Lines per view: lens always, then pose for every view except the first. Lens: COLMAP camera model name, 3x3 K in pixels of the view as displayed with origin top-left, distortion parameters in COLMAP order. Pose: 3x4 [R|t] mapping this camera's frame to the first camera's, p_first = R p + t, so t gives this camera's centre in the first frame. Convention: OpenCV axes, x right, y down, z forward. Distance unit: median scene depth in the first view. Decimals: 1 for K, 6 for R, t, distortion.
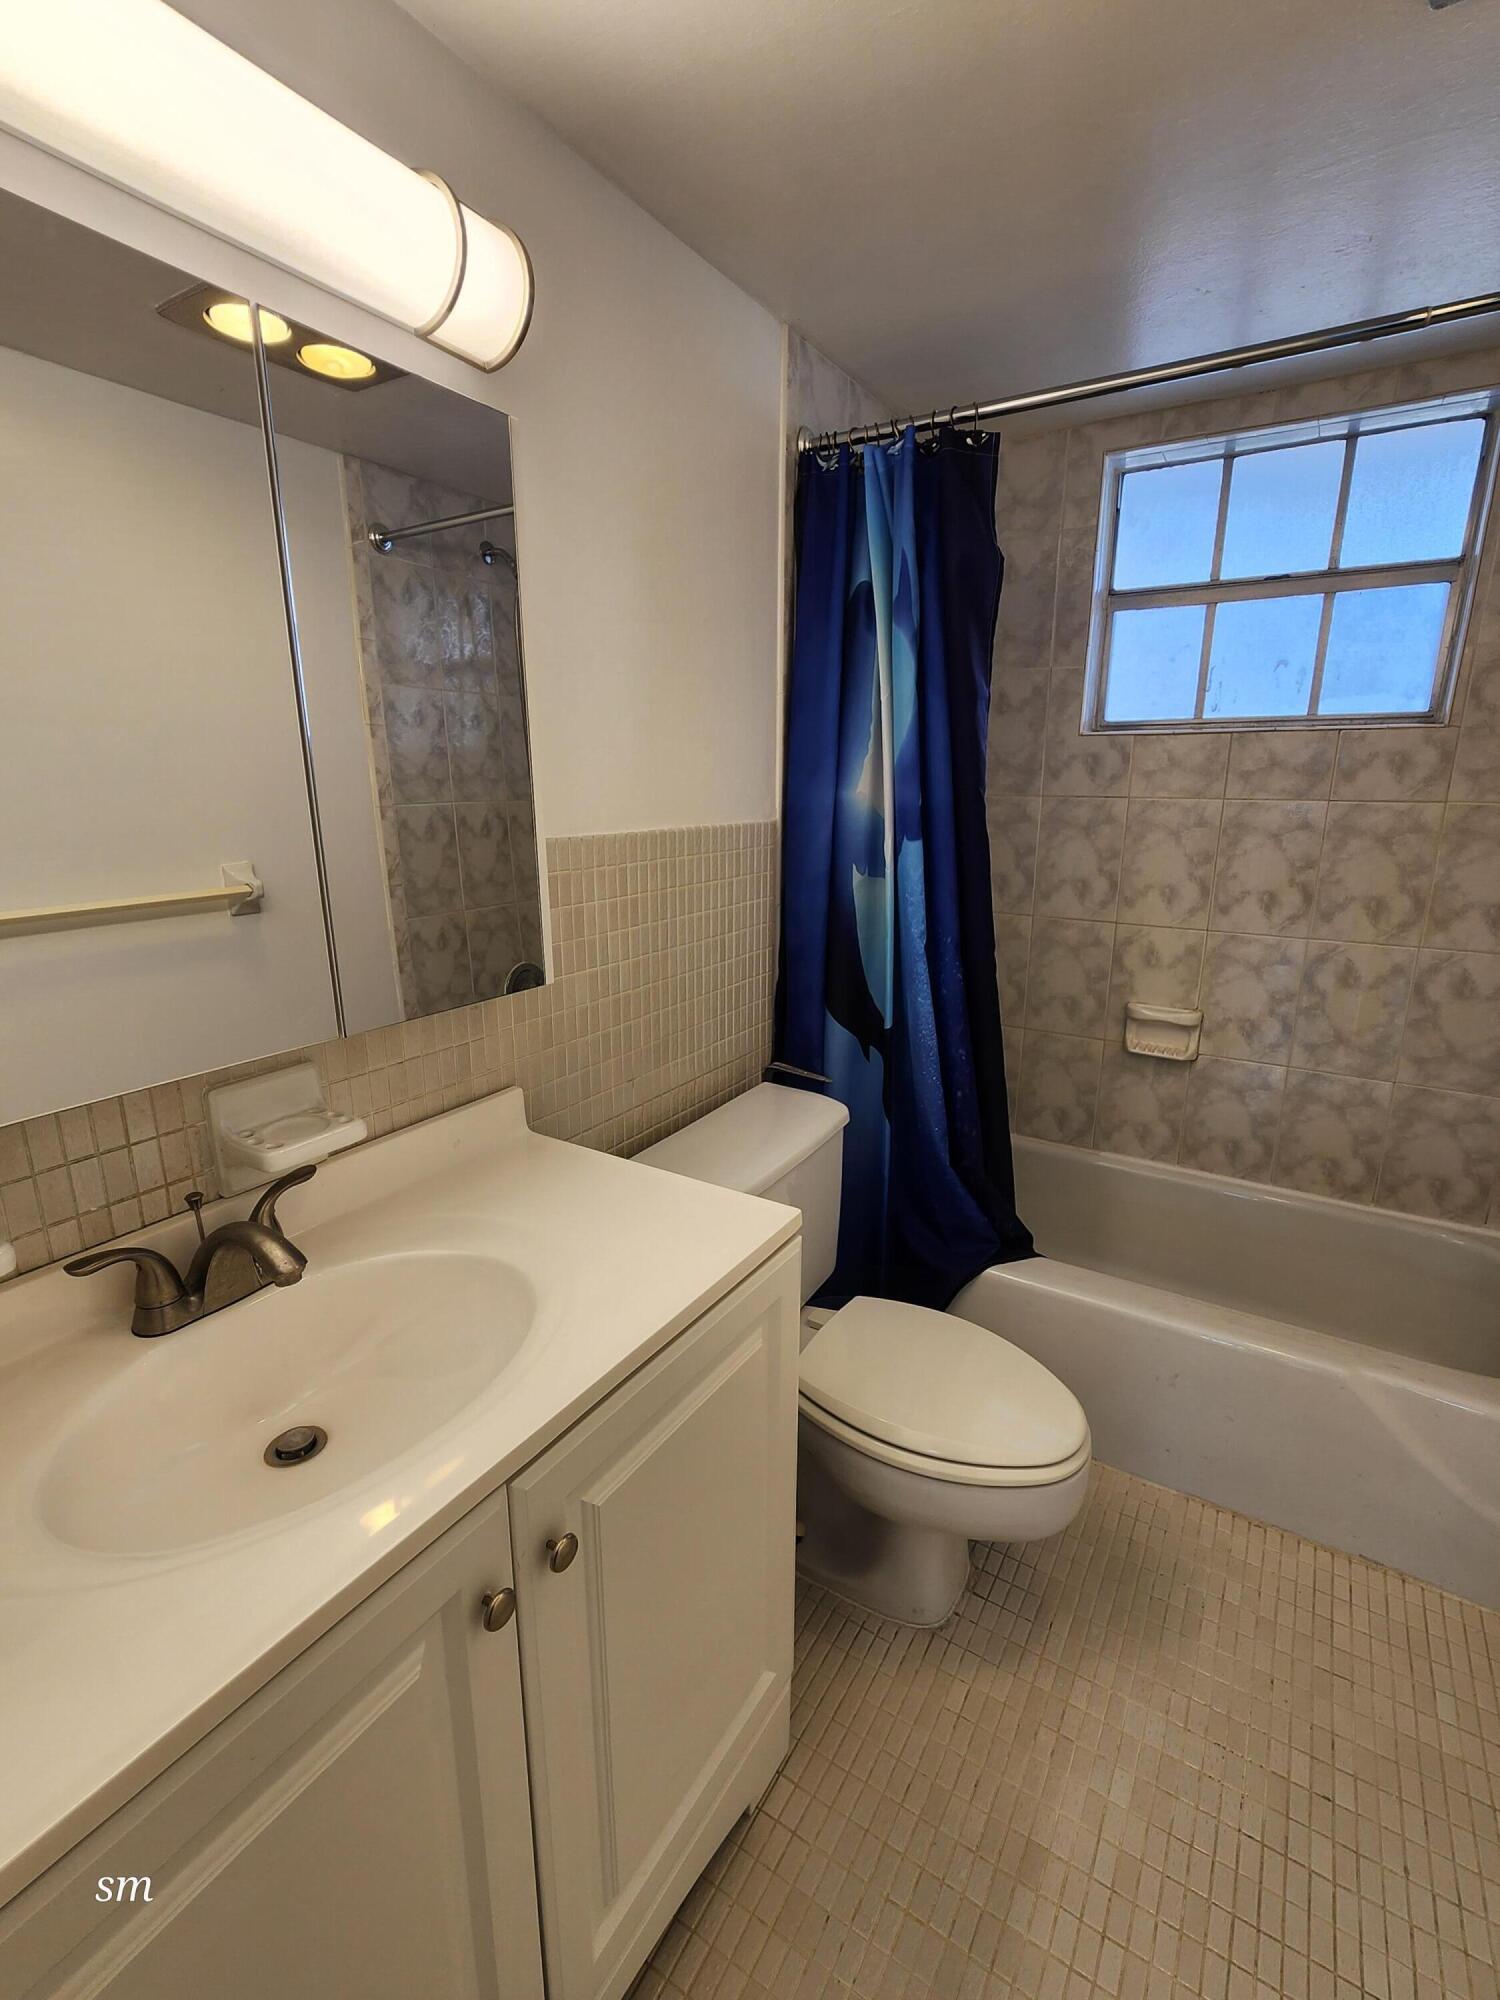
lens RADIAL K [[888.7, 0, 750.0], [0, 888.7, 1000.0], [0, 0, 1]] dist [0.015066, -0.000173]
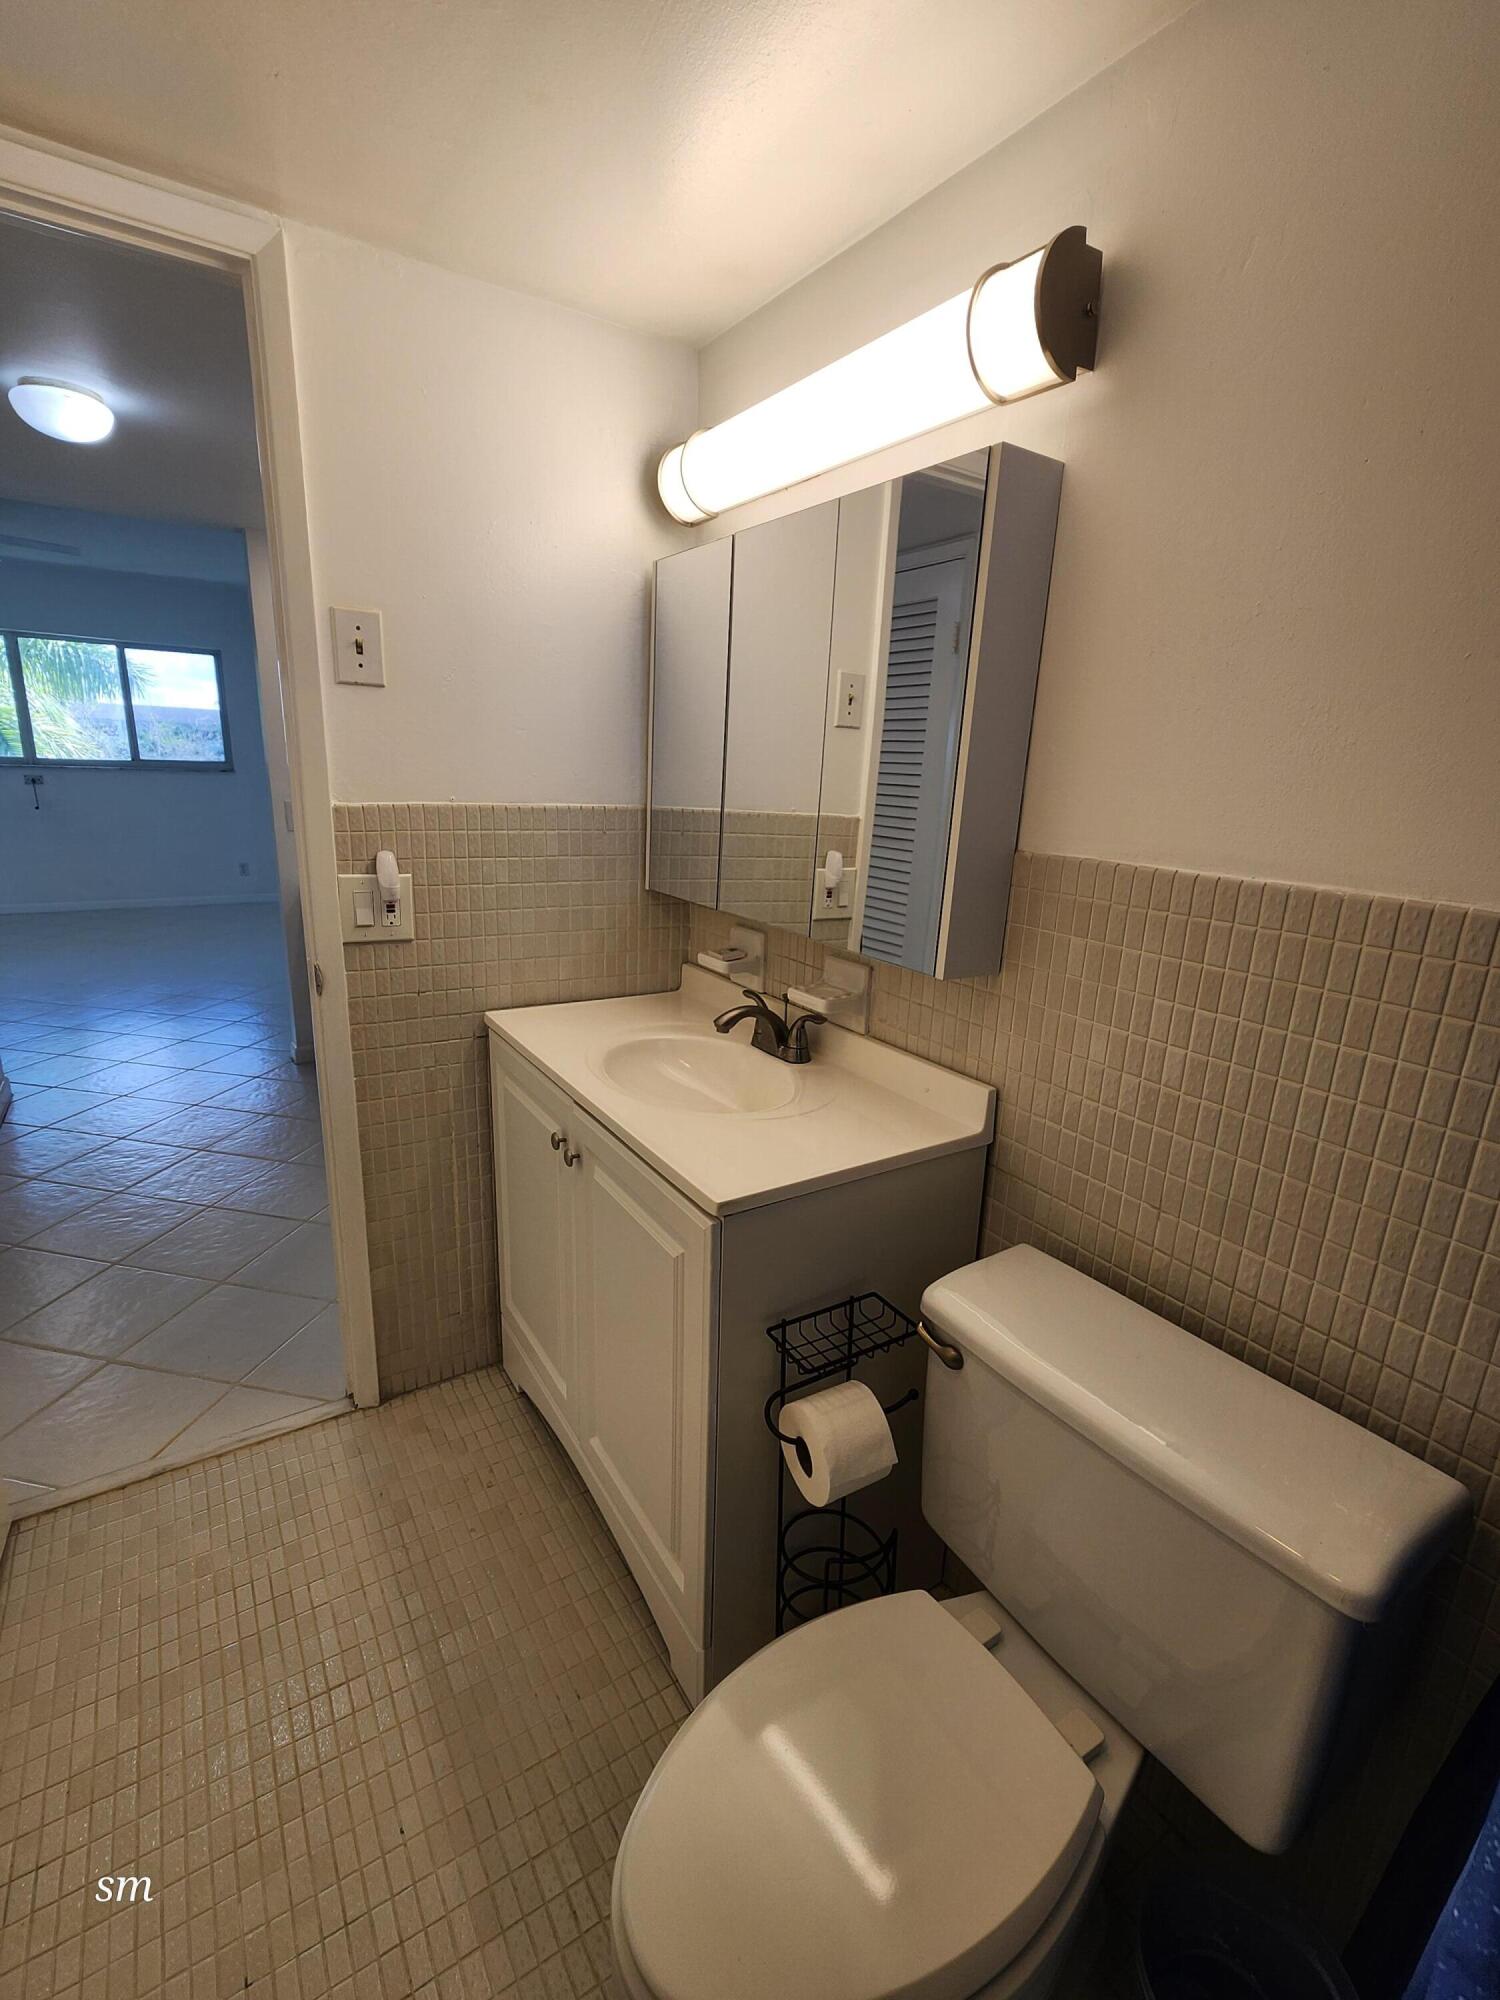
lens RADIAL K [[888.7, 0, 750.0], [0, 888.7, 1000.0], [0, 0, 1]] dist [0.015066, -0.000173]
pose [[-0.410710, 0.220218, -0.884772, 0.777787], [-0.266091, 0.899199, 0.347328, -0.291755], [0.872074, 0.378081, -0.310712, 1.100609]]
